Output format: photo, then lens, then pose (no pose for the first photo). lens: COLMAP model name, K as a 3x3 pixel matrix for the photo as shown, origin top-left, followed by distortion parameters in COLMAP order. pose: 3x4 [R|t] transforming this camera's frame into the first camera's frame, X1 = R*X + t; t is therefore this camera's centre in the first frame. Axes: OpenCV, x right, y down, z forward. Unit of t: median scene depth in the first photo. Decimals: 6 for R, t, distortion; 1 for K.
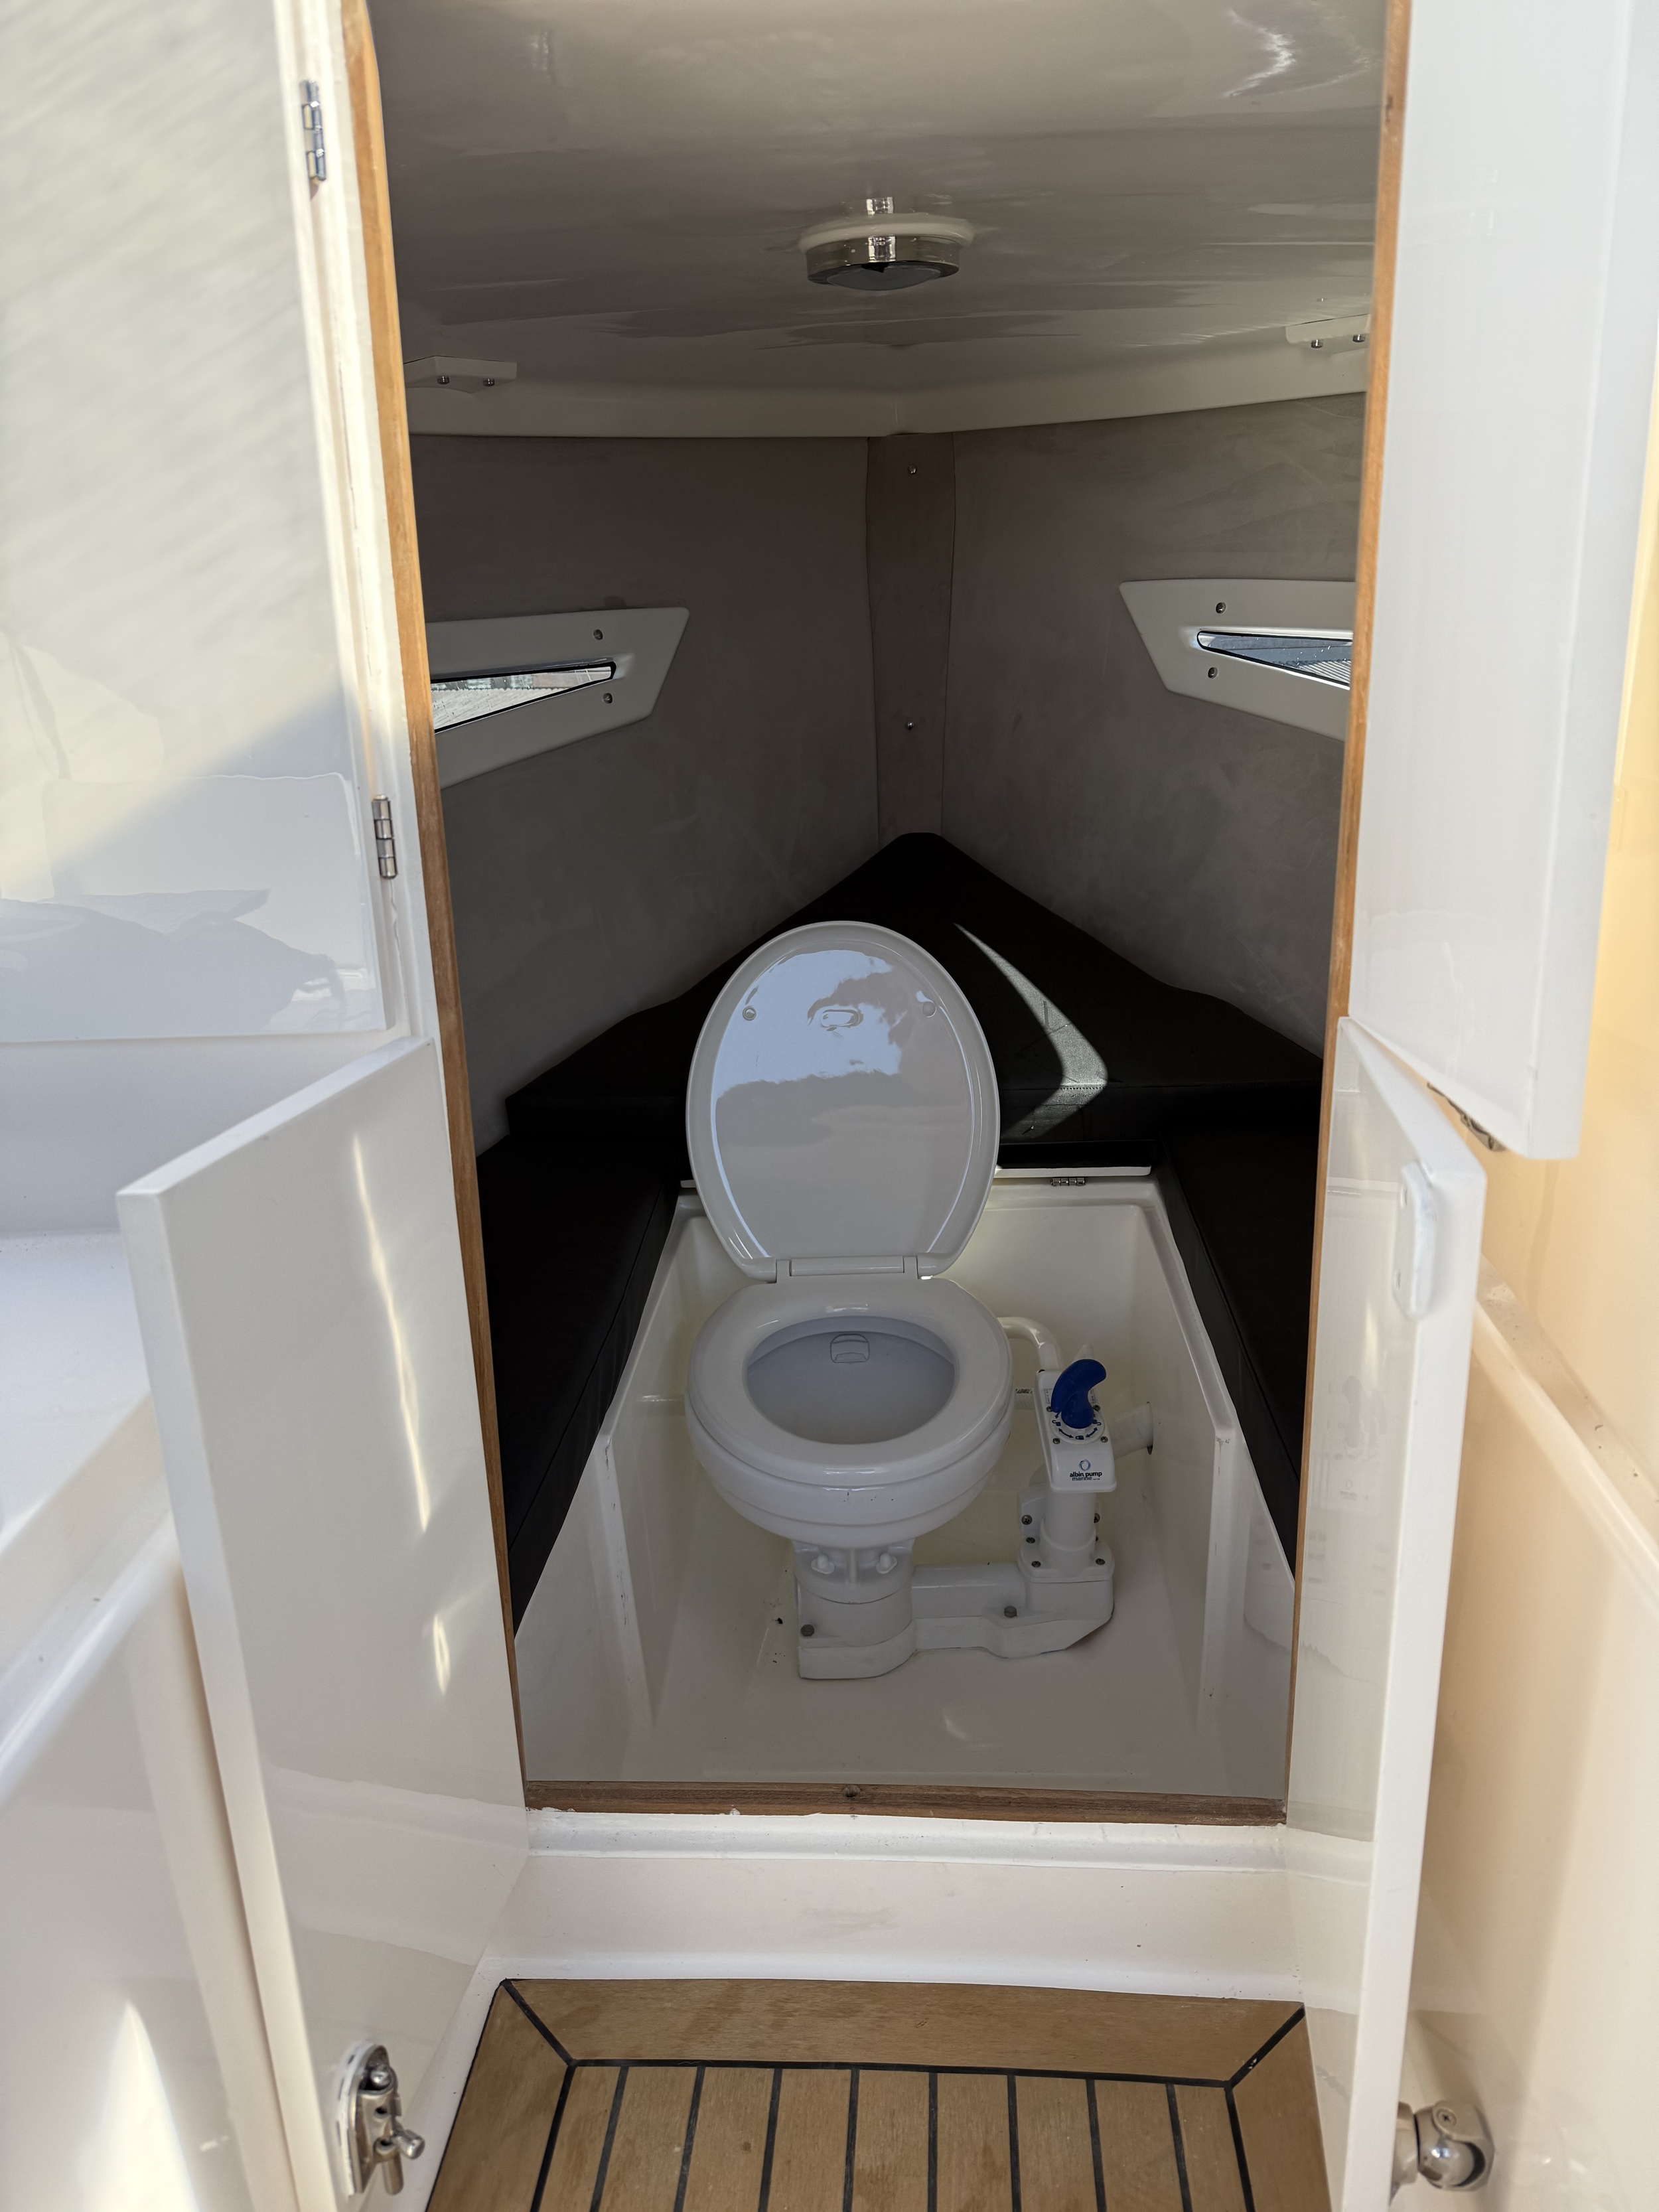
lens RADIAL K [[1690.4, 0, 838.8], [0, 1690.4, 1103.2], [0, 0, 1]] dist [0.021977, -0.039478]
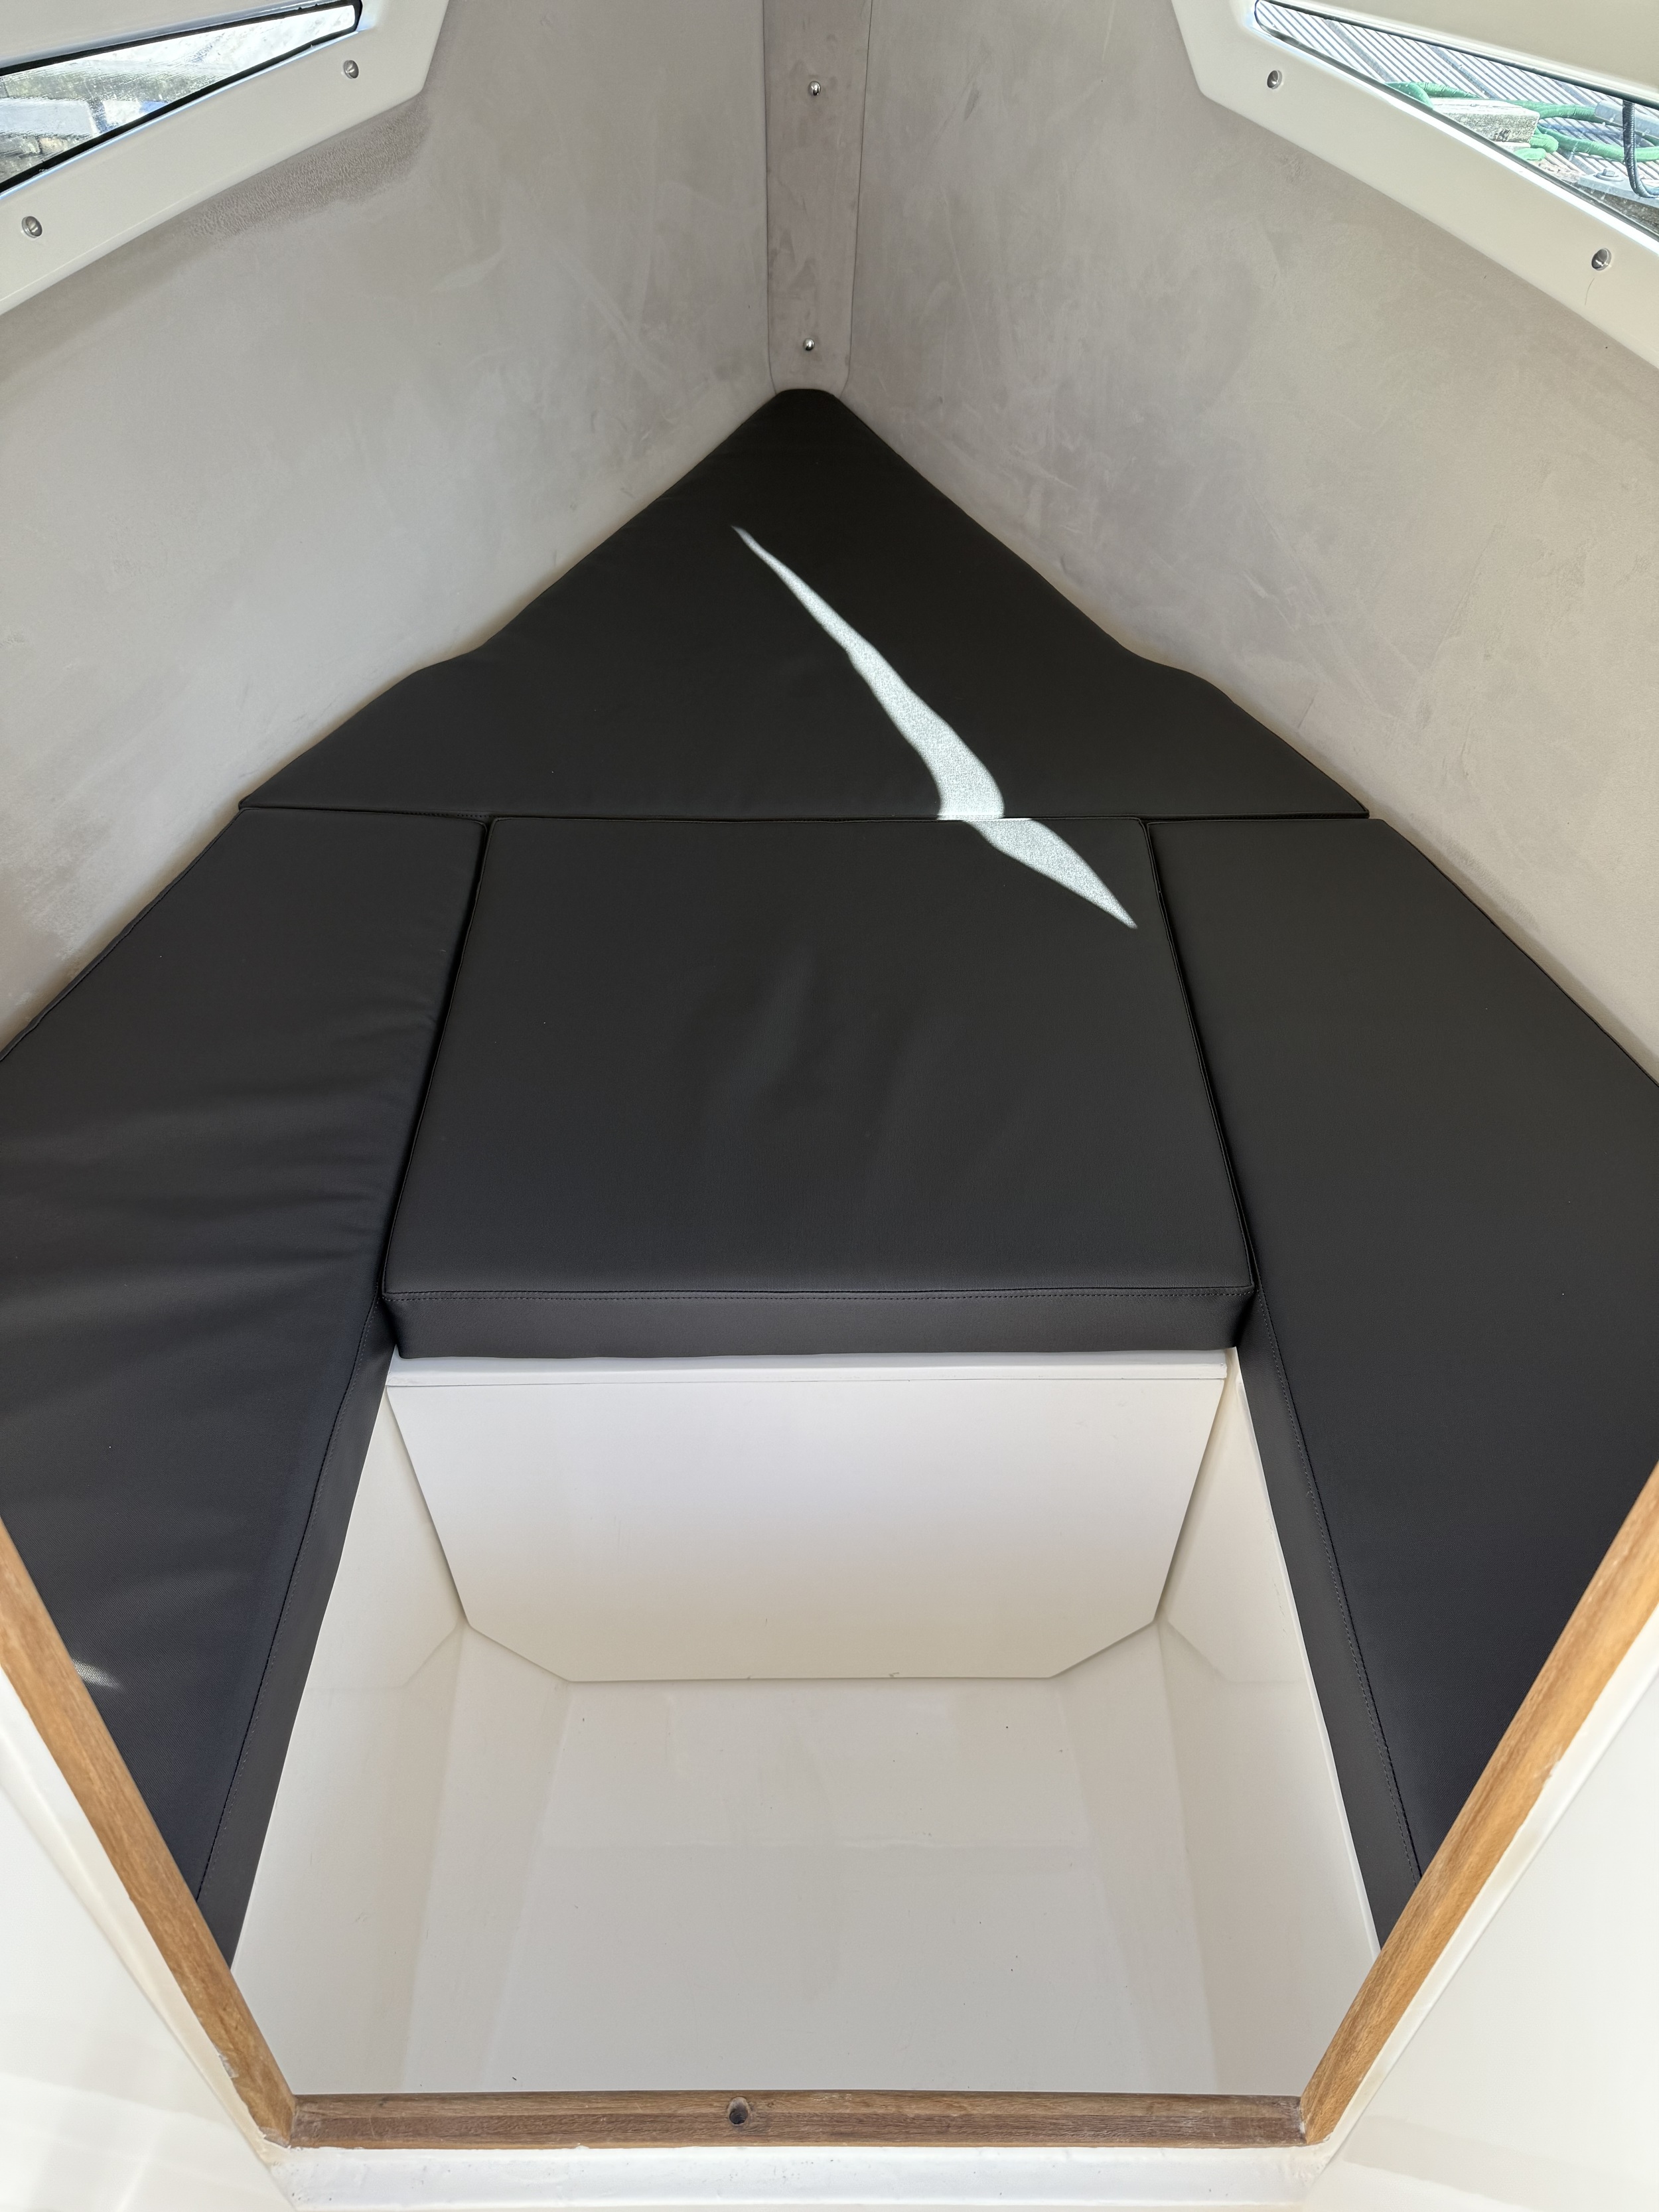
lens RADIAL K [[1690.4, 0, 862.5], [0, 1690.4, 1169.7], [0, 0, 1]] dist [0.021977, -0.039478]
pose [[0.996083, -0.004032, 0.088327, -0.001469], [-0.033376, 0.907911, 0.417832, -0.174801], [-0.081877, -0.419143, 0.904221, 0.297741]]
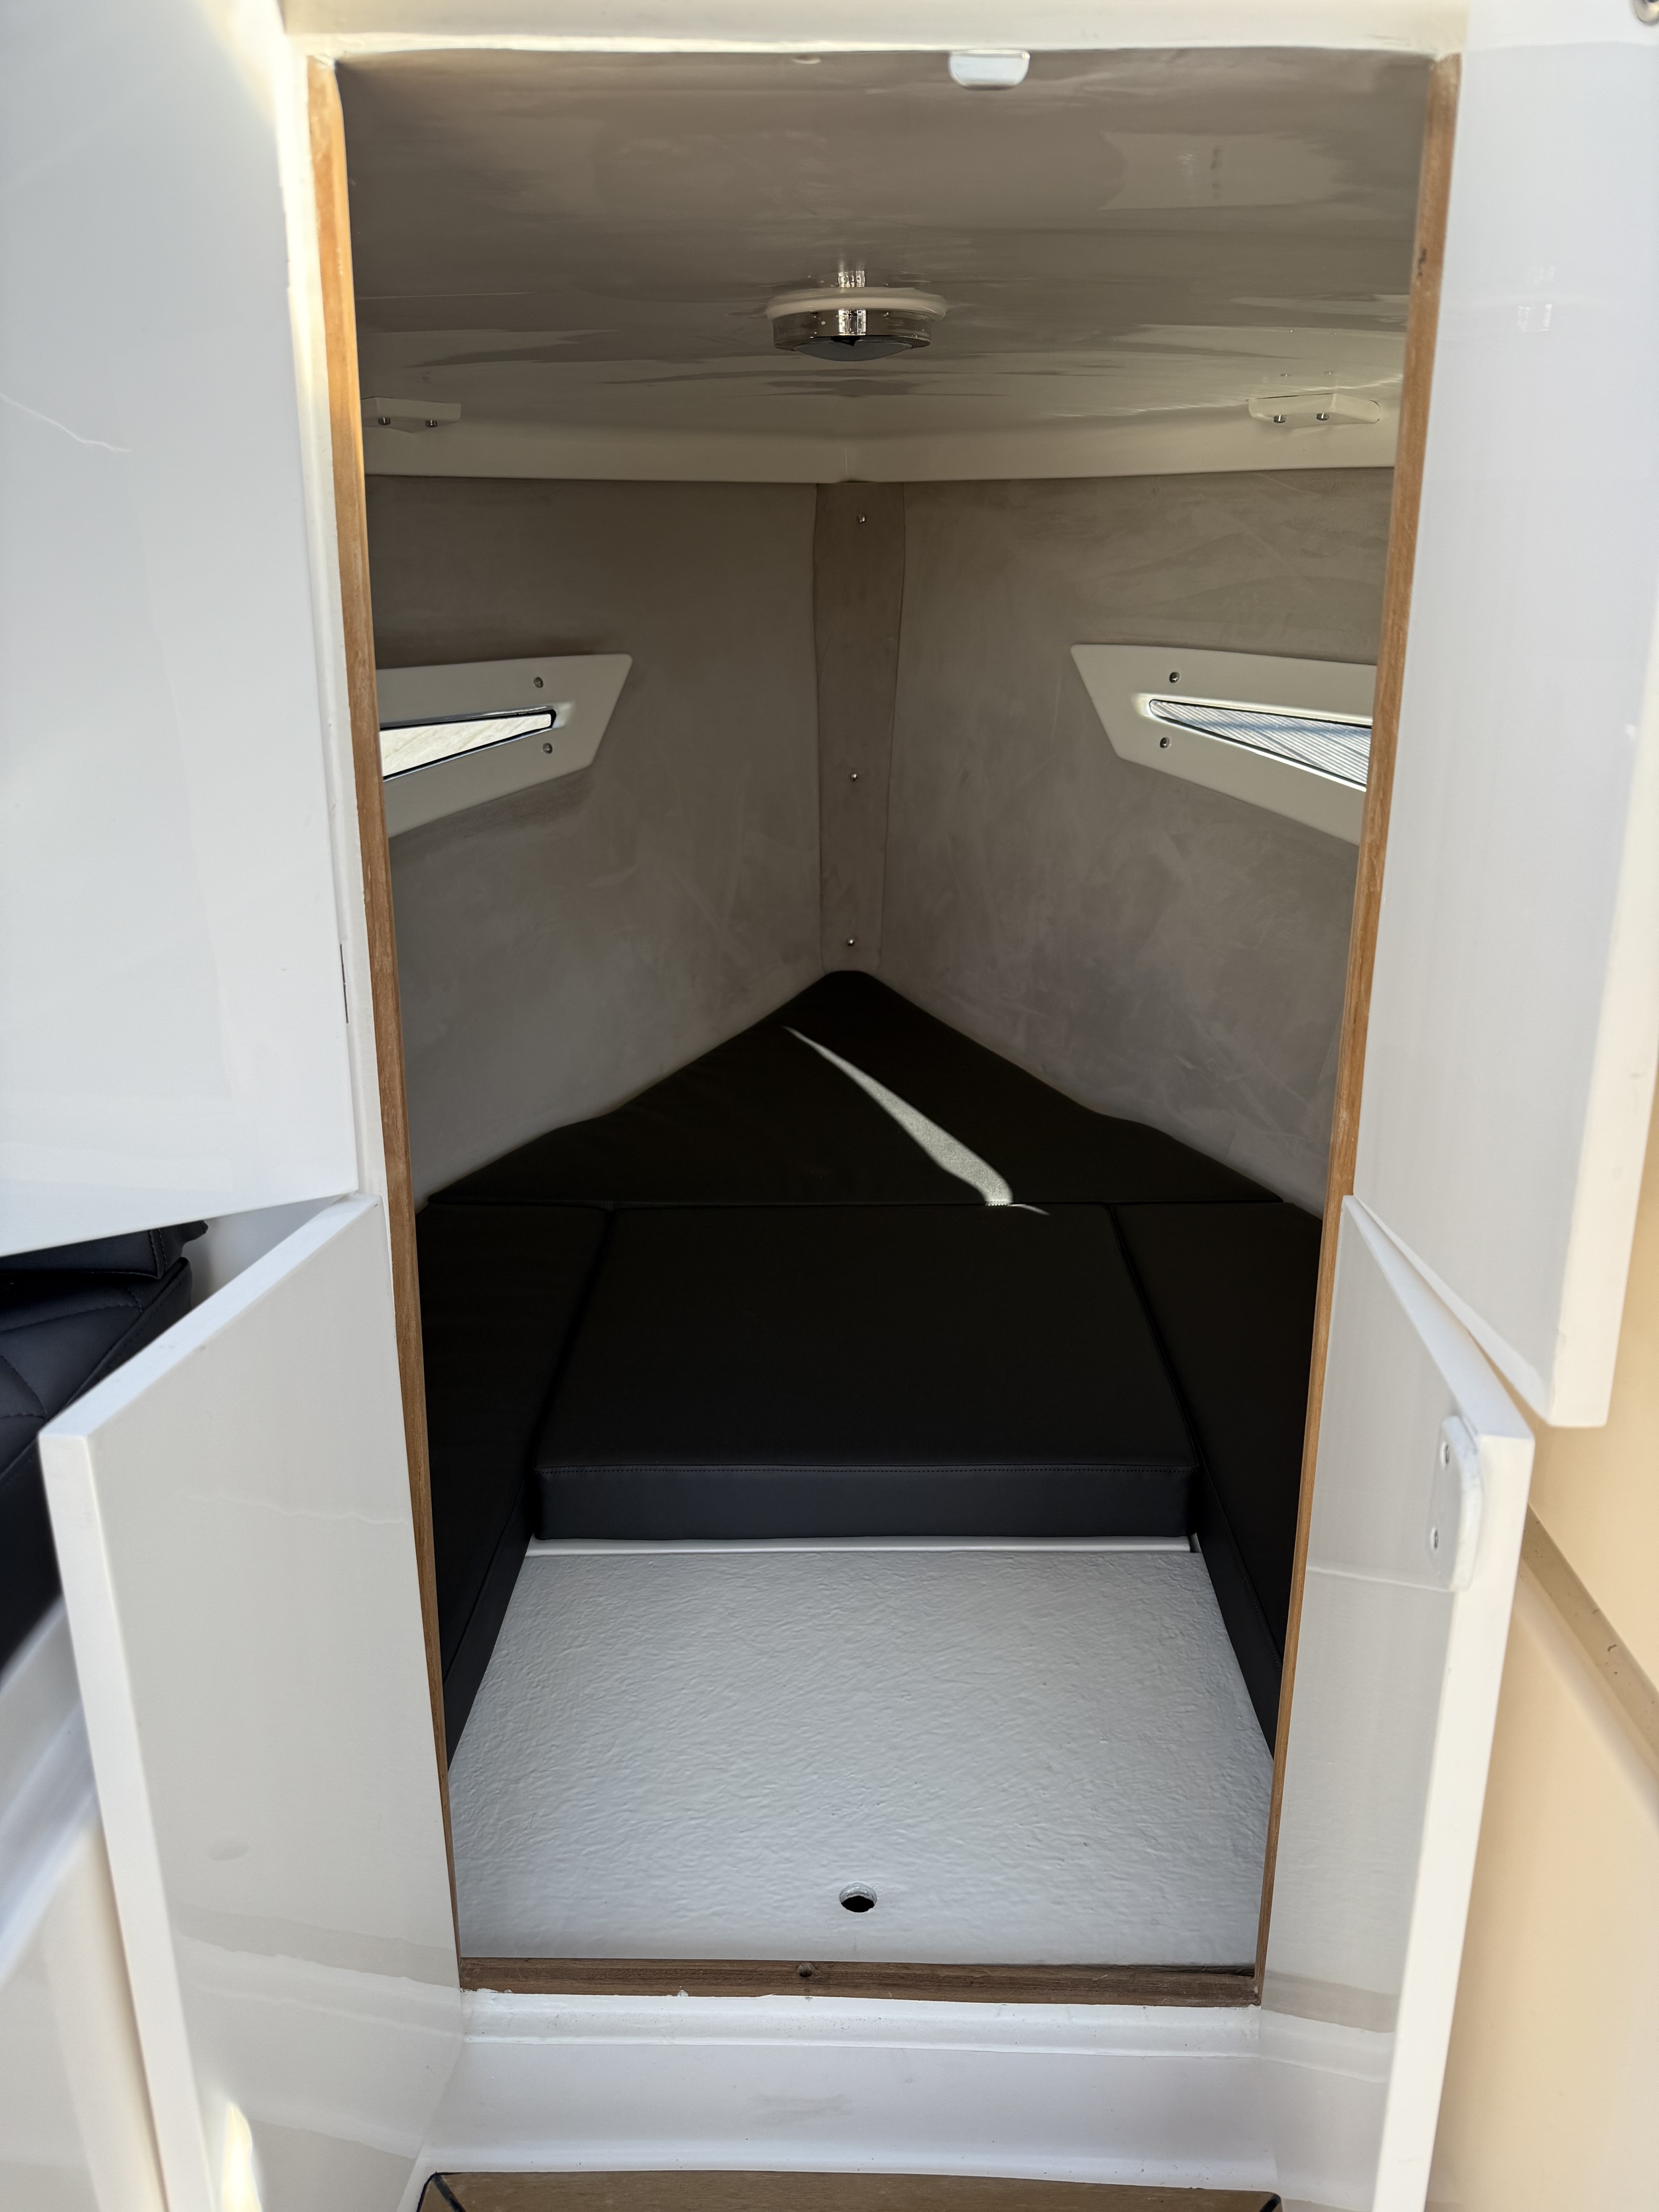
lens RADIAL K [[1690.4, 0, 846.4], [0, 1690.4, 1107.3], [0, 0, 1]] dist [0.021977, -0.039478]
pose [[0.998343, 0.018981, 0.054321, -0.018647], [-0.018953, 0.999820, -0.001026, -0.046994], [-0.054331, -0.000005, 0.998523, 0.029330]]
